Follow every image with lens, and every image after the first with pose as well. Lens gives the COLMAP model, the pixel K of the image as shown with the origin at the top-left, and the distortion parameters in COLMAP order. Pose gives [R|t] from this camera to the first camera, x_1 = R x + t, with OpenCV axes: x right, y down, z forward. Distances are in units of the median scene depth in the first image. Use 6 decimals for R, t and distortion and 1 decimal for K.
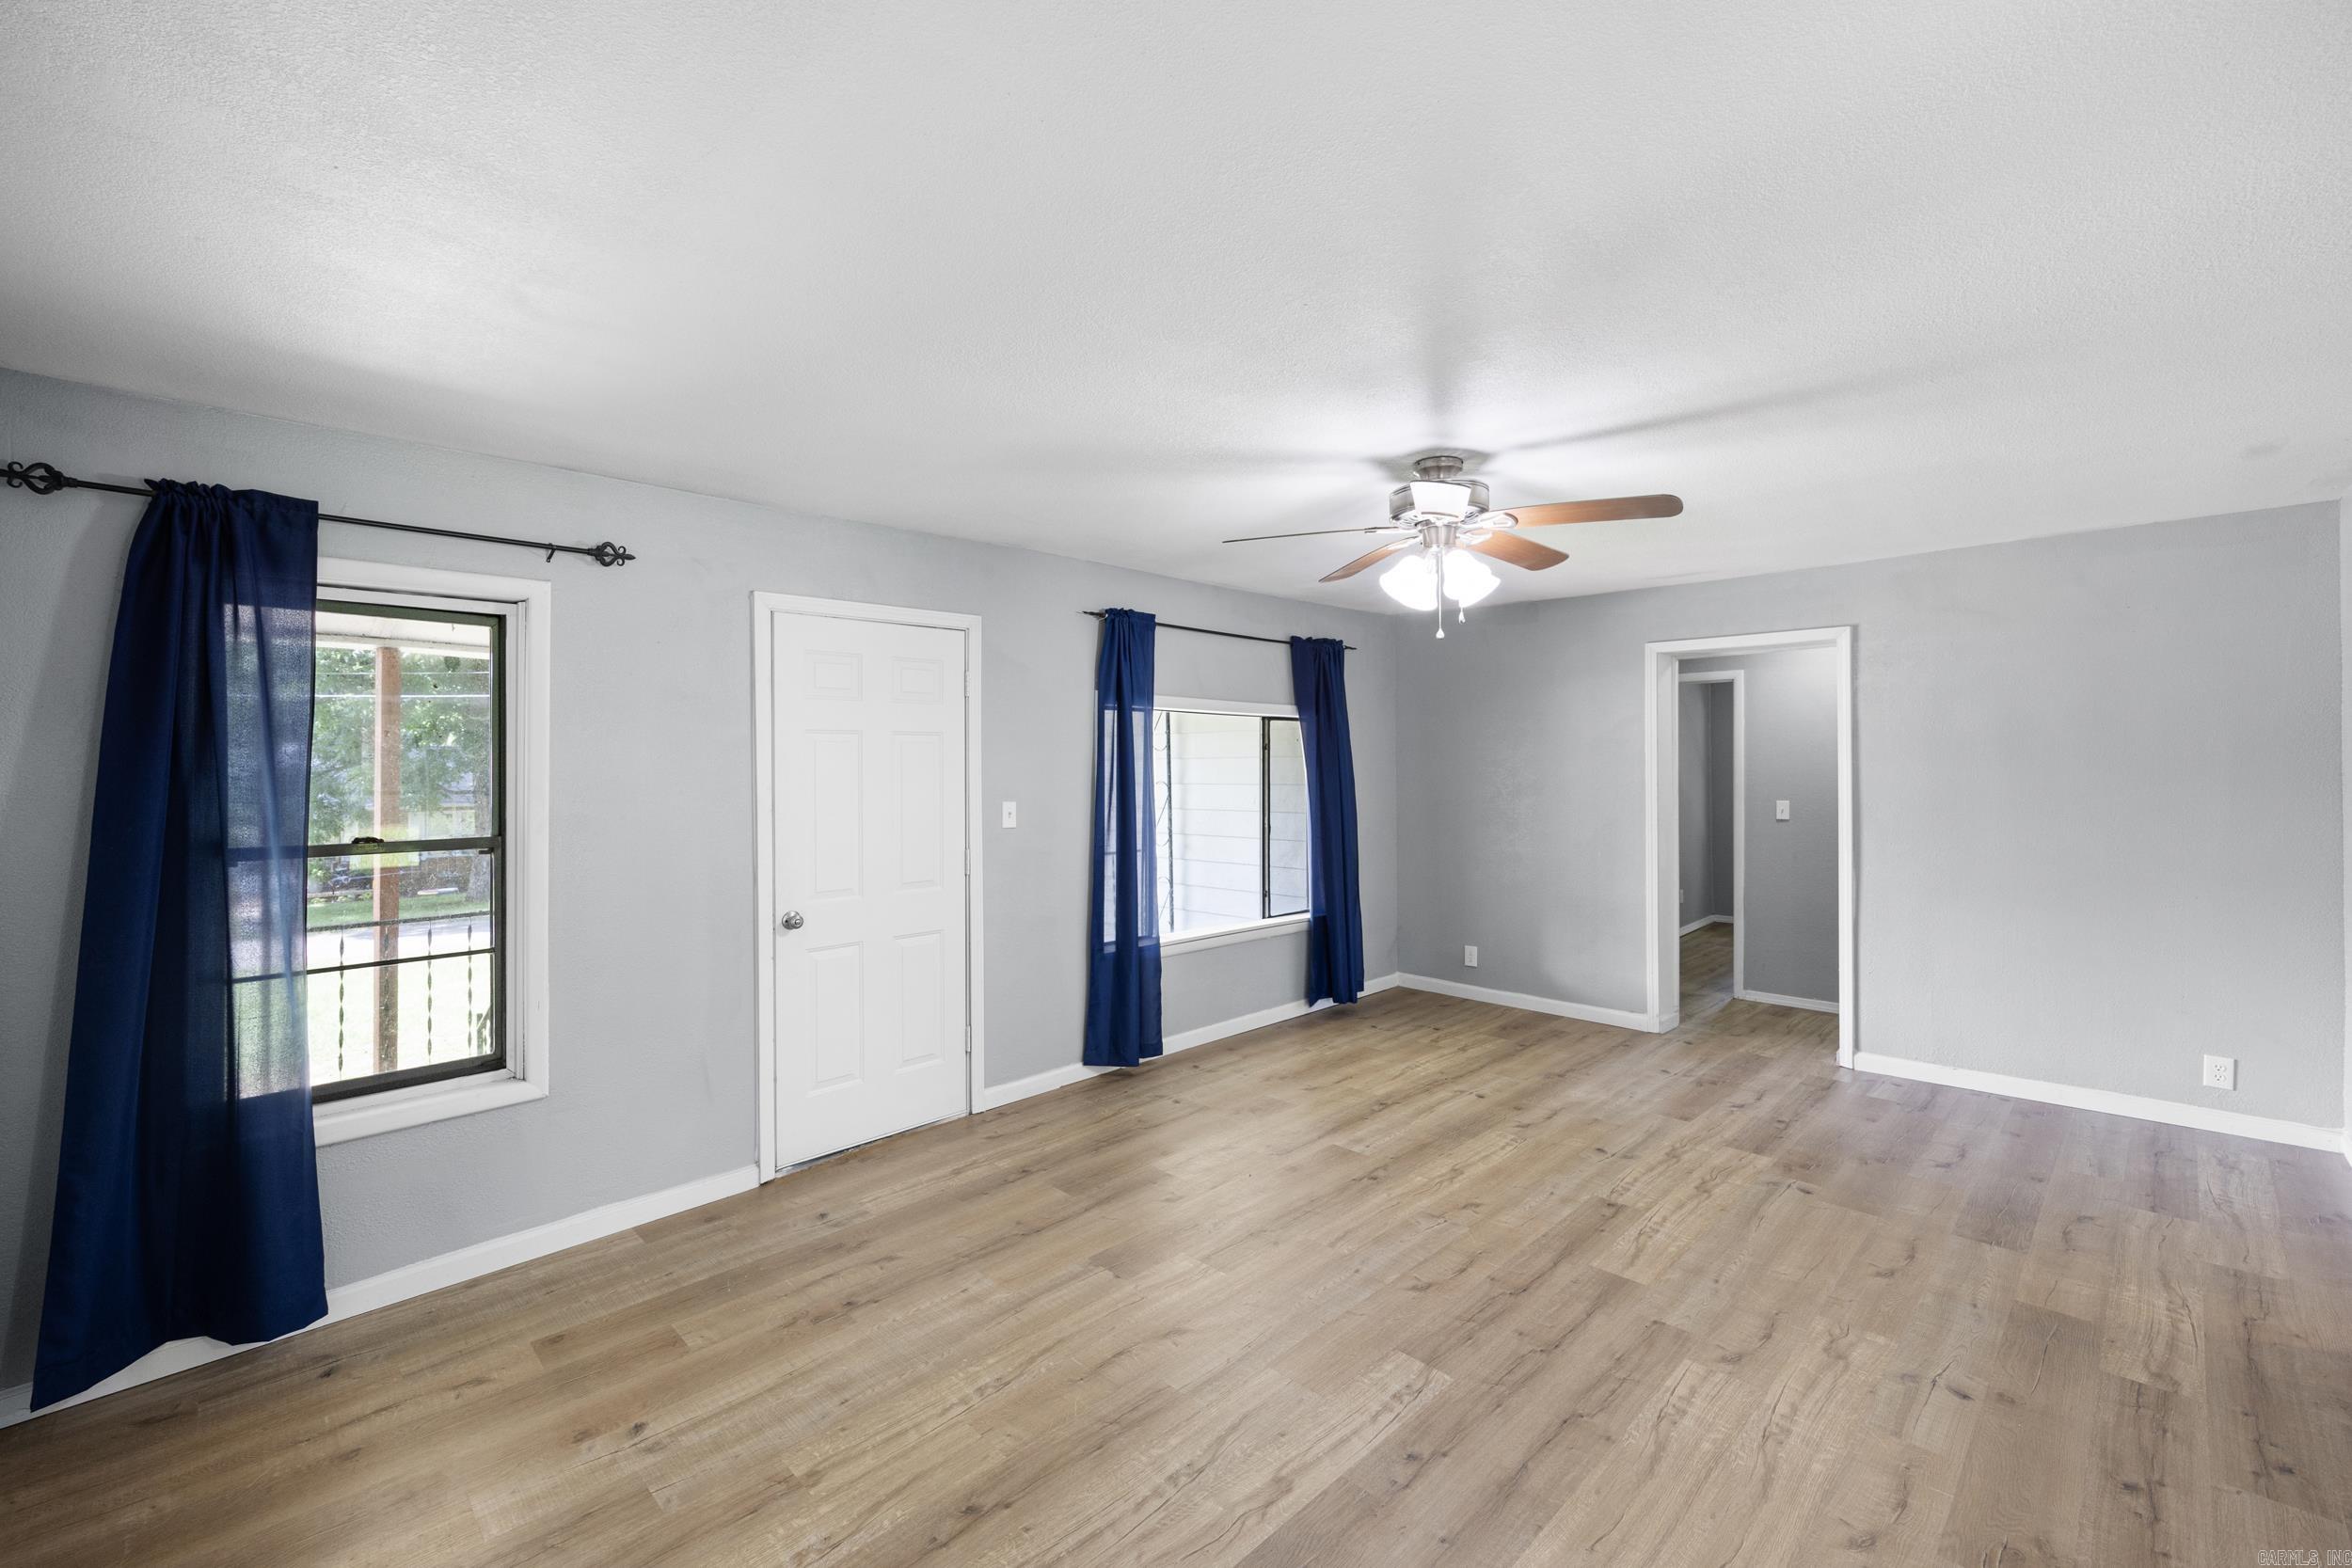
lens RADIAL K [[952.6, 0, 1196.0], [0, 952.6, 770.2], [0, 0, 1]] dist [0.001213, -0.001665]
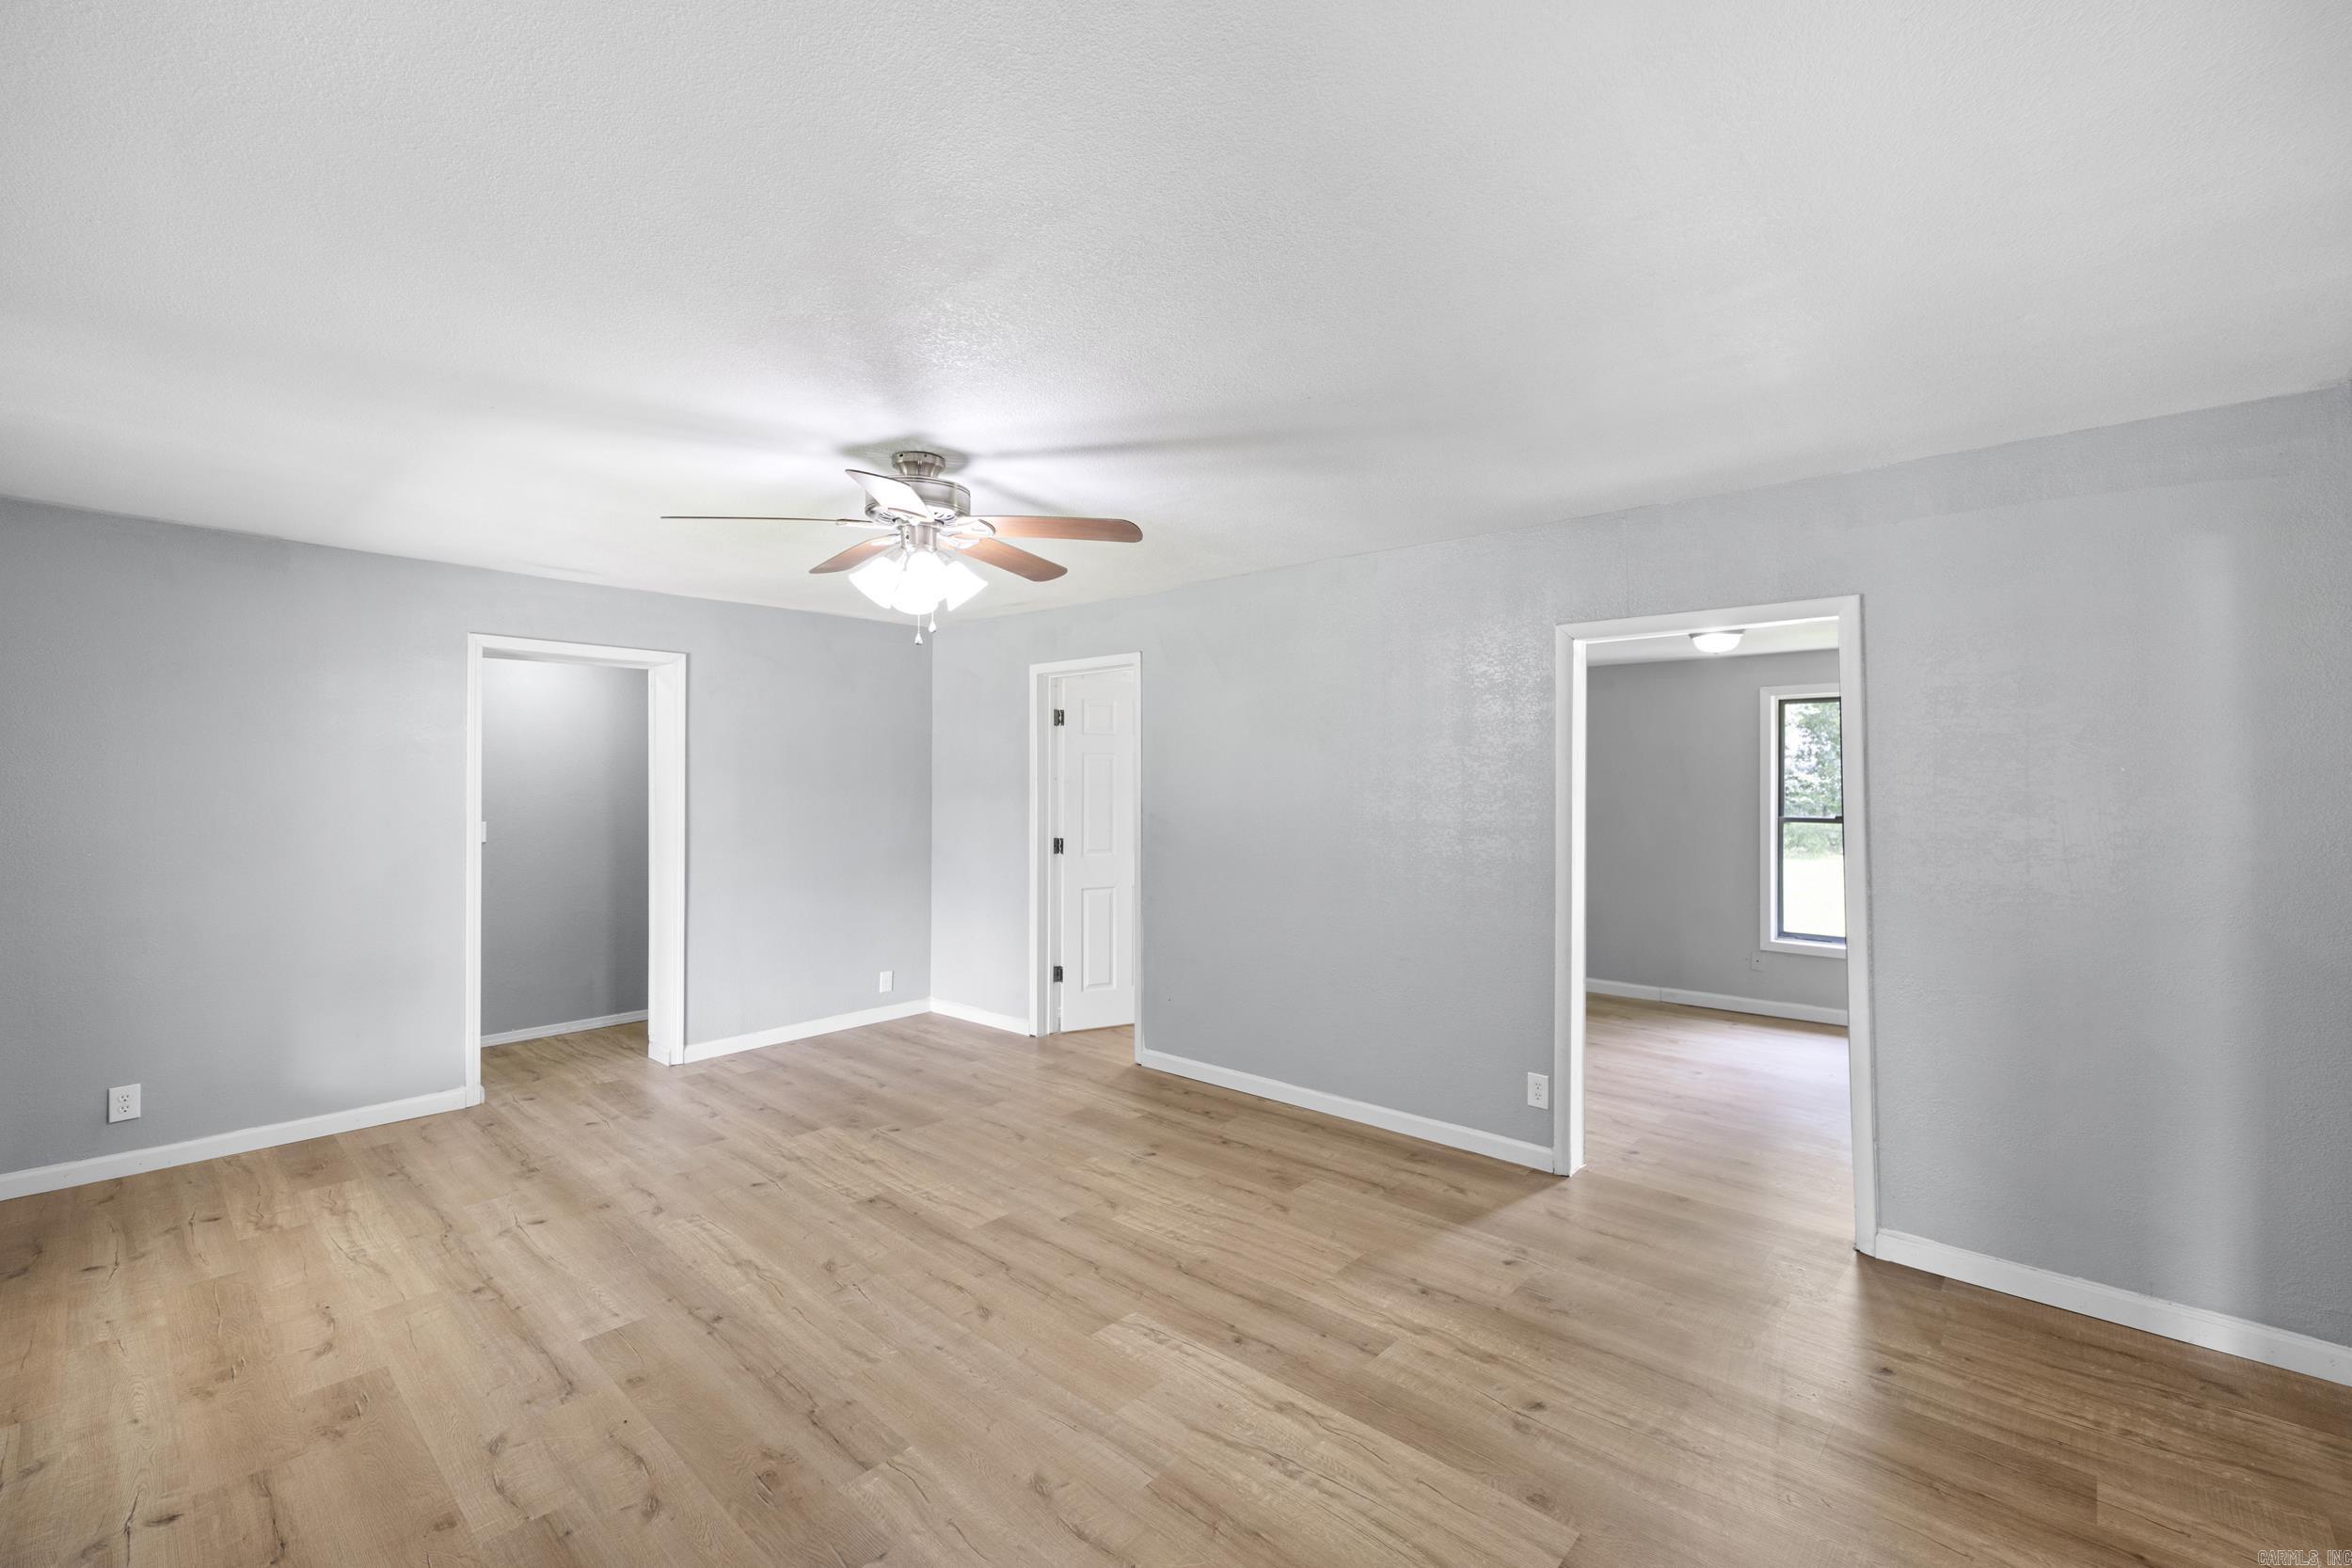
lens RADIAL K [[952.6, 0, 1199.3], [0, 952.6, 781.1], [0, 0, 1]] dist [0.001213, -0.001665]
pose [[-0.022303, 0.006740, 0.999729, -0.568454], [0.005863, 0.999961, -0.006610, 0.004806], [-0.999734, 0.005714, -0.022342, 0.608283]]
